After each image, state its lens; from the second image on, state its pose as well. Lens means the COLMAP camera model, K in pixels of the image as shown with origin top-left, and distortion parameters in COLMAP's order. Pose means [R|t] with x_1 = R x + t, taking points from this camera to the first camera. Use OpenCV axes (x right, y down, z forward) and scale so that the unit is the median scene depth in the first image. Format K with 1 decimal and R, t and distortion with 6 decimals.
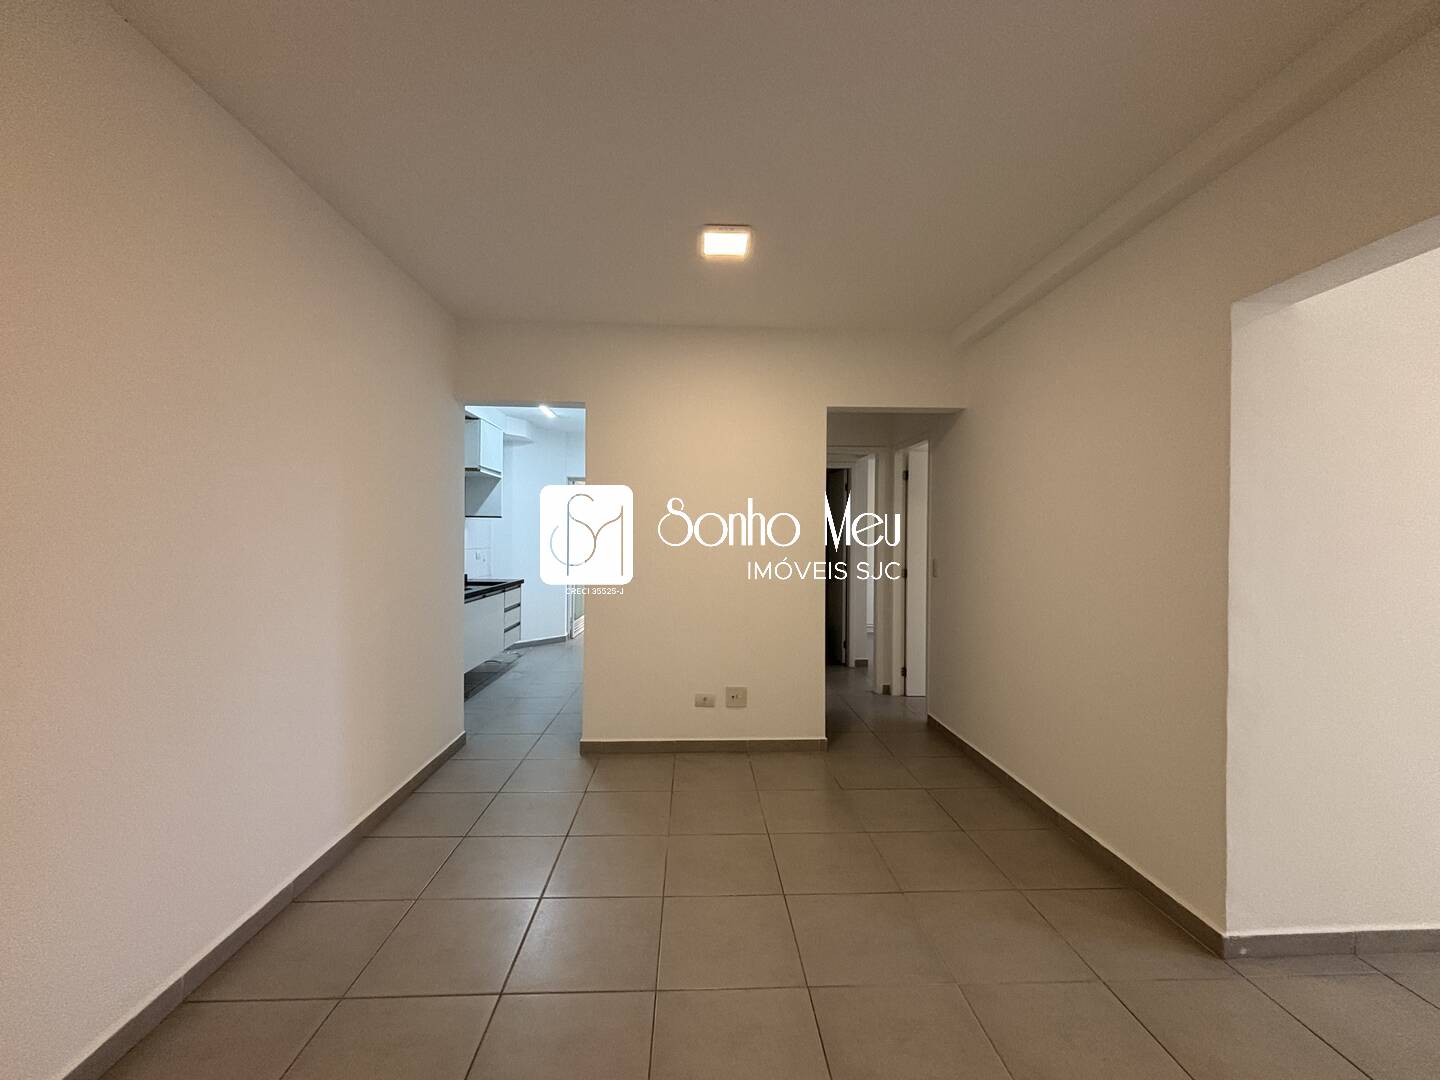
lens RADIAL K [[583.2, 0, 716.7], [0, 583.2, 533.7], [0, 0, 1]] dist [-0.000128, -0.000226]
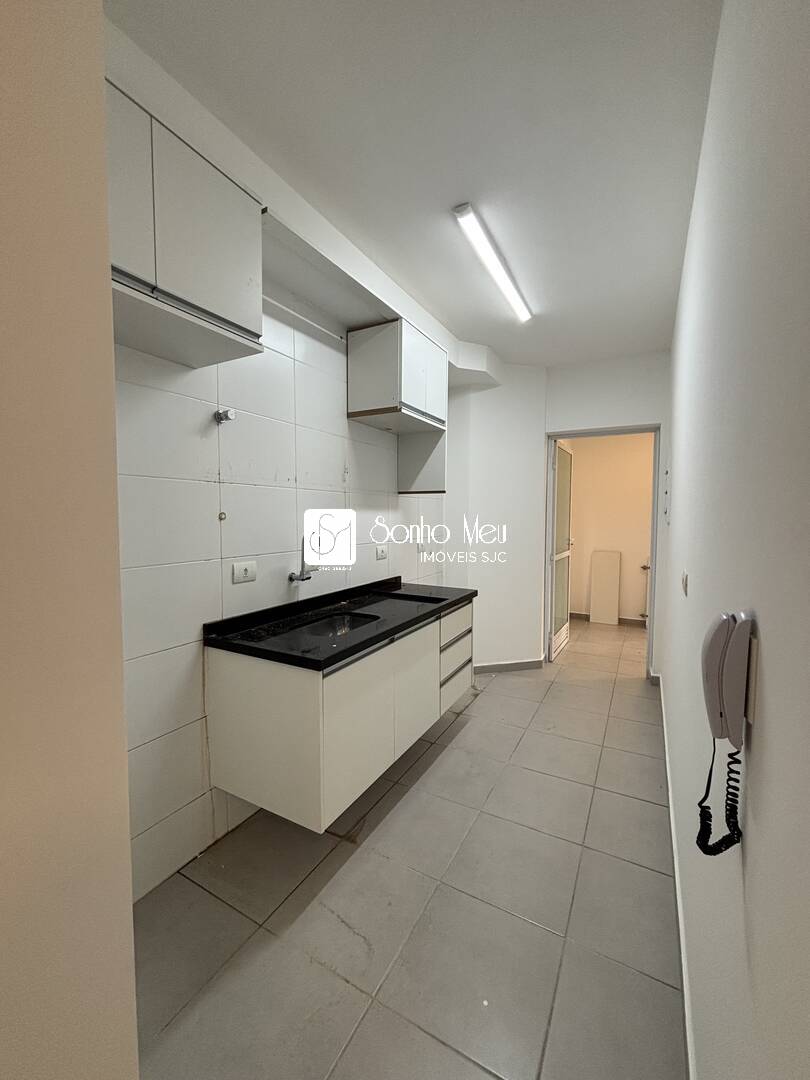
lens RADIAL K [[437.4, 0, 405.0], [0, 437.4, 540.0], [0, 0, 1]] dist [-0.000128, -0.000226]
pose [[0.856303, 0.023880, -0.515922, -0.156610], [0.007928, 0.998205, 0.059363, -0.004064], [0.516414, -0.054923, 0.854576, 0.560172]]
